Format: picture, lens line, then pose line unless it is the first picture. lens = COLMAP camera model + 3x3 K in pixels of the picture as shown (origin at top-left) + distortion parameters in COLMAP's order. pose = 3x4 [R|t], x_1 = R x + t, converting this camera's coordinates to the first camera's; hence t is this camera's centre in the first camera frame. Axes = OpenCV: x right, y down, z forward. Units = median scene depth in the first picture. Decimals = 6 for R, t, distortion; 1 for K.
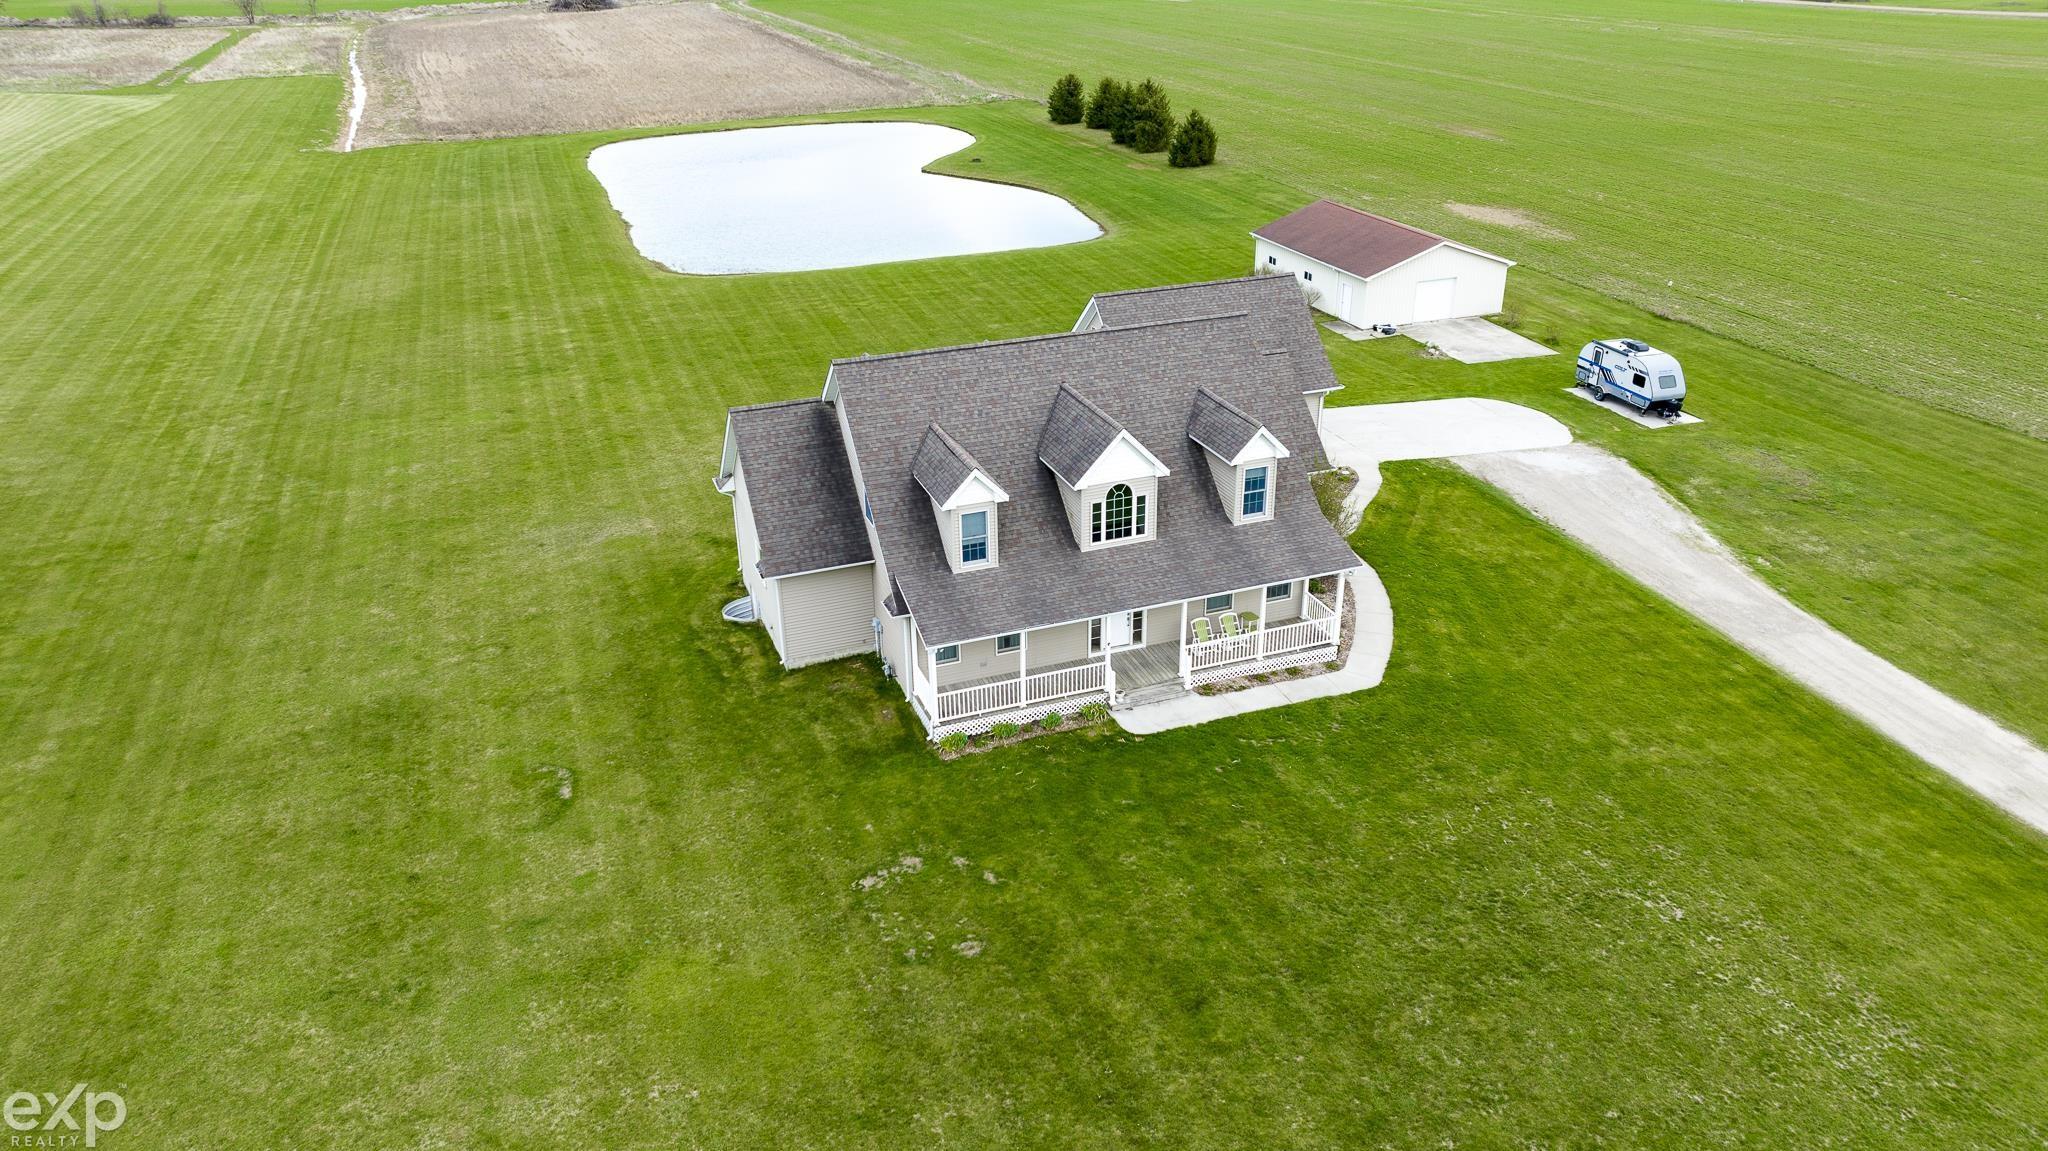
lens RADIAL K [[1436.5, 0, 1024.0], [0, 1436.5, 575.5], [0, 0, 1]] dist [-0.030559, 0.059664]
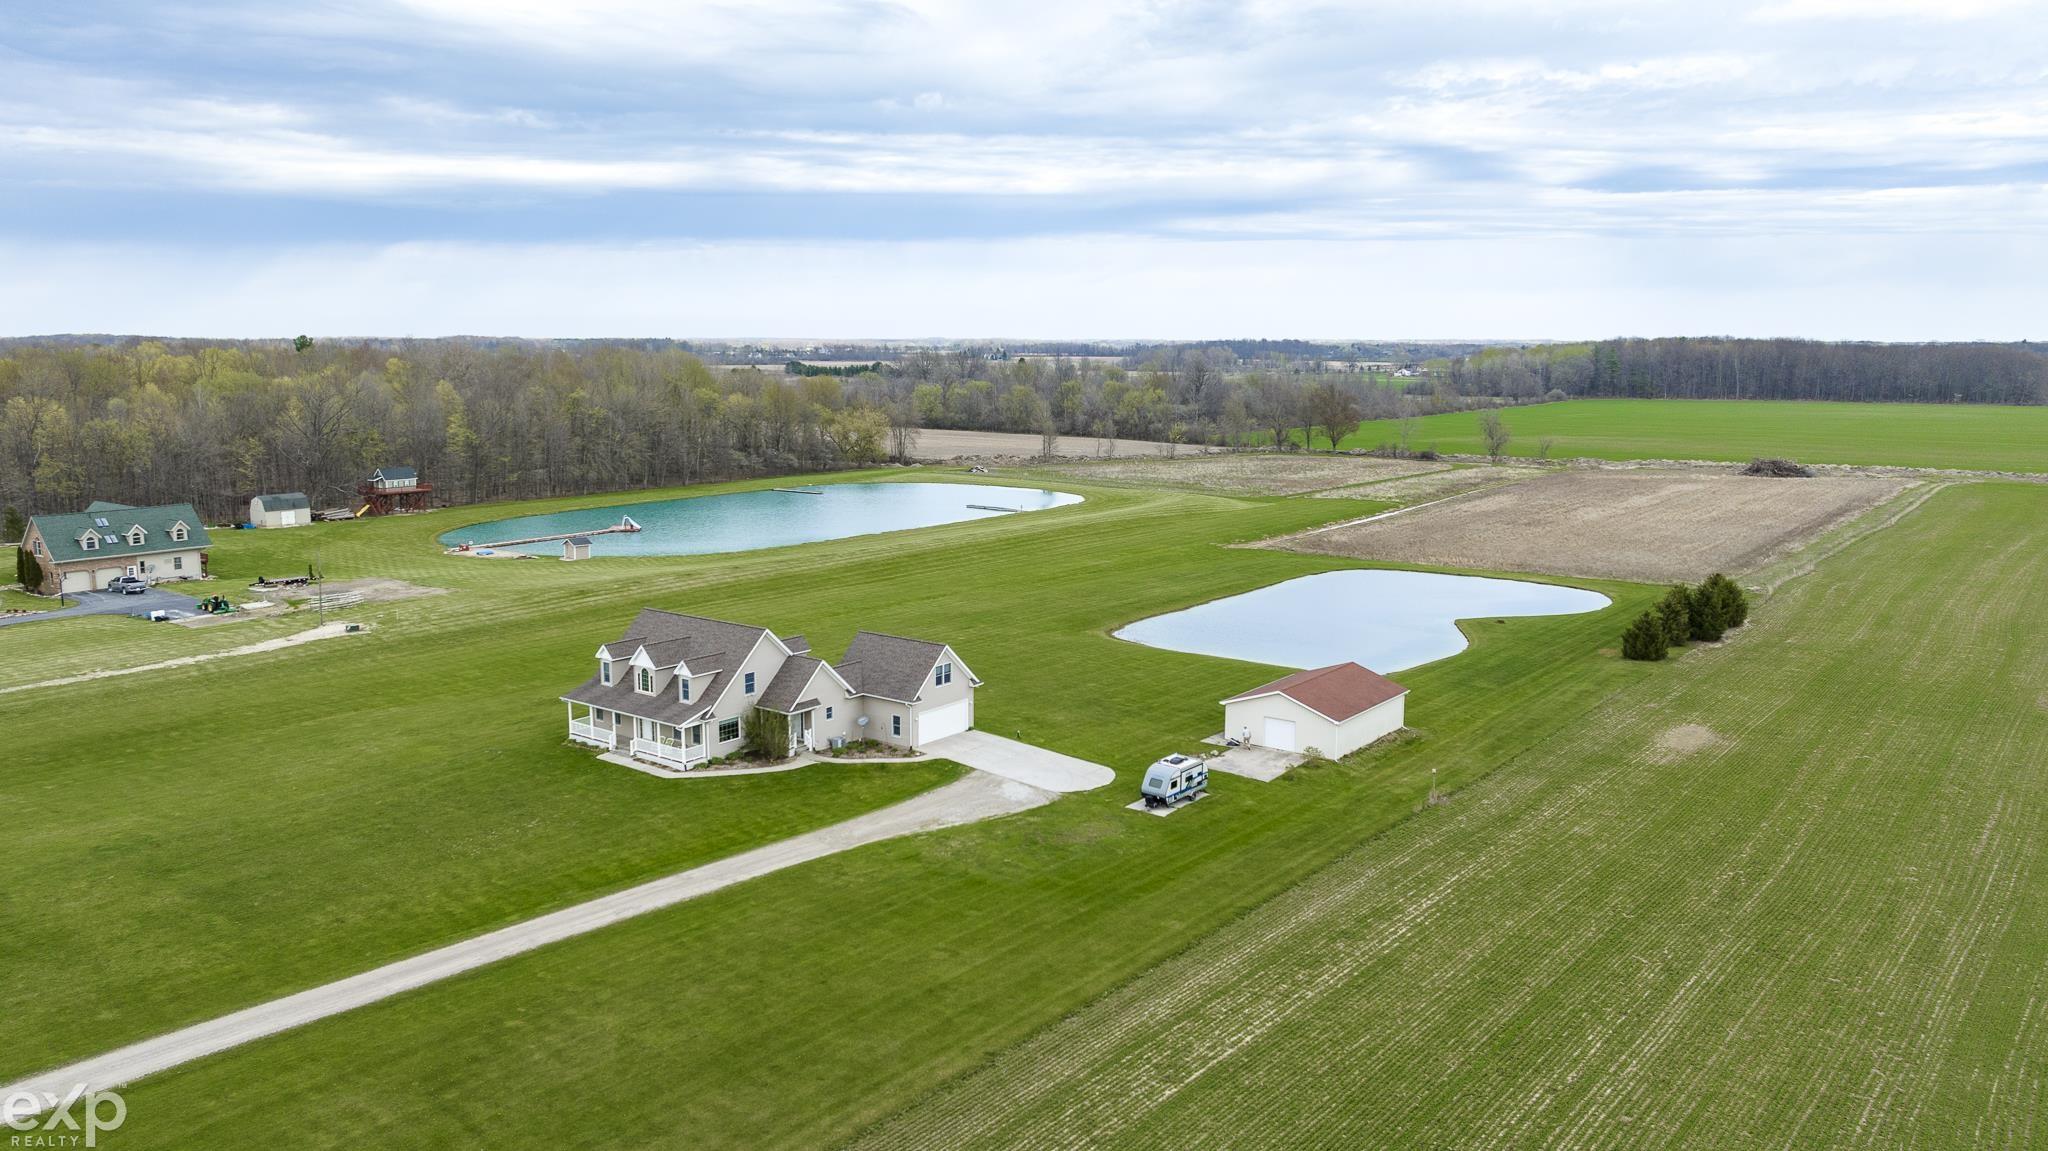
lens RADIAL K [[1481.4, 0, 1012.5], [0, 1481.4, 575.5], [0, 0, 1]] dist [-0.000725, 0.000016]
pose [[0.526336, 0.146875, -0.837495, 2.139697], [-0.376346, 0.923474, -0.074566, -0.219741], [0.762453, 0.354435, 0.541333, 0.022707]]
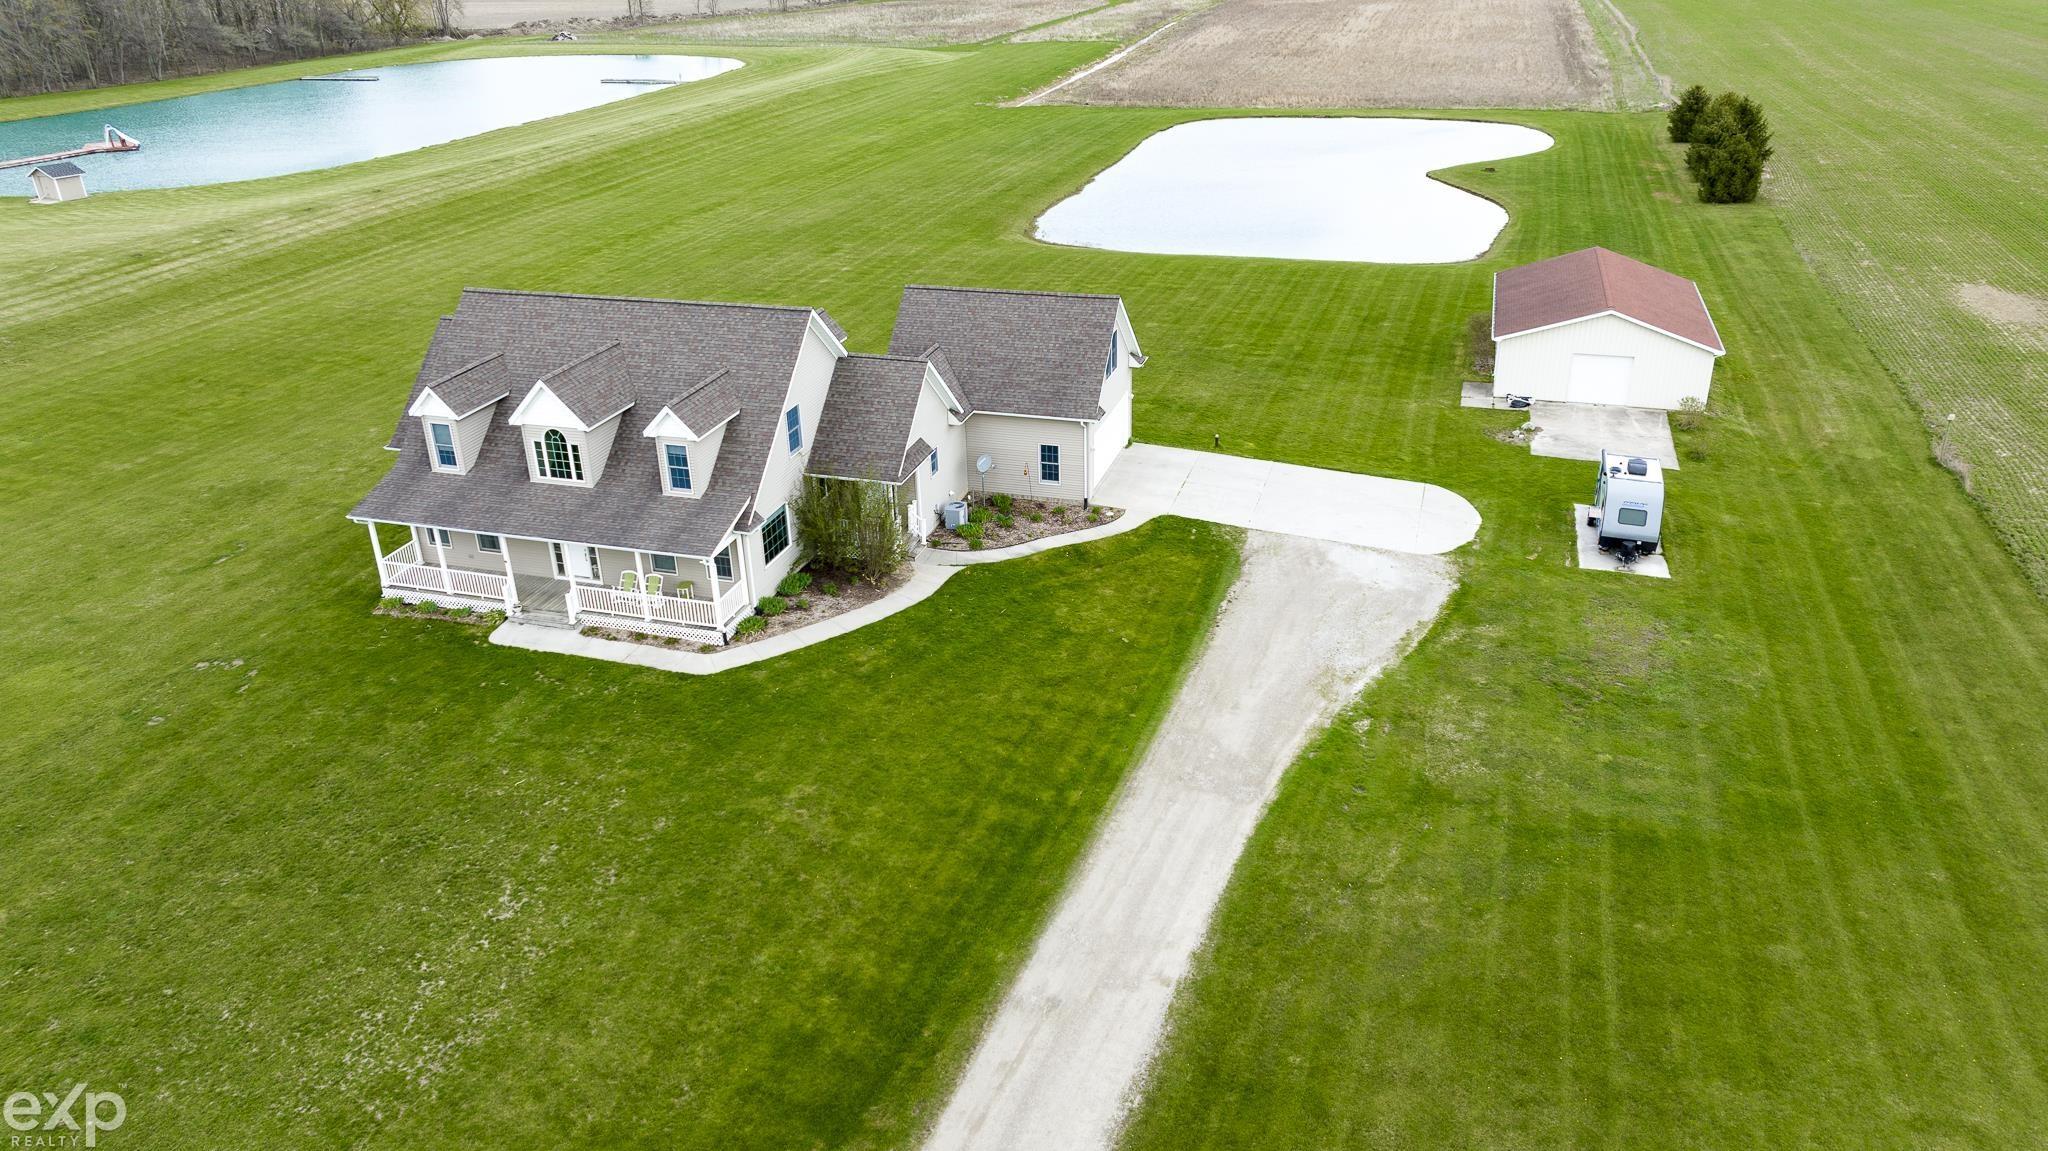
lens RADIAL K [[1436.5, 0, 1024.0], [0, 1436.5, 575.5], [0, 0, 1]] dist [-0.030559, 0.059664]
pose [[0.789952, 0.258585, -0.555976, 0.850310], [-0.251888, 0.963539, 0.090251, -0.123733], [0.559042, 0.068750, 0.826284, 0.235978]]
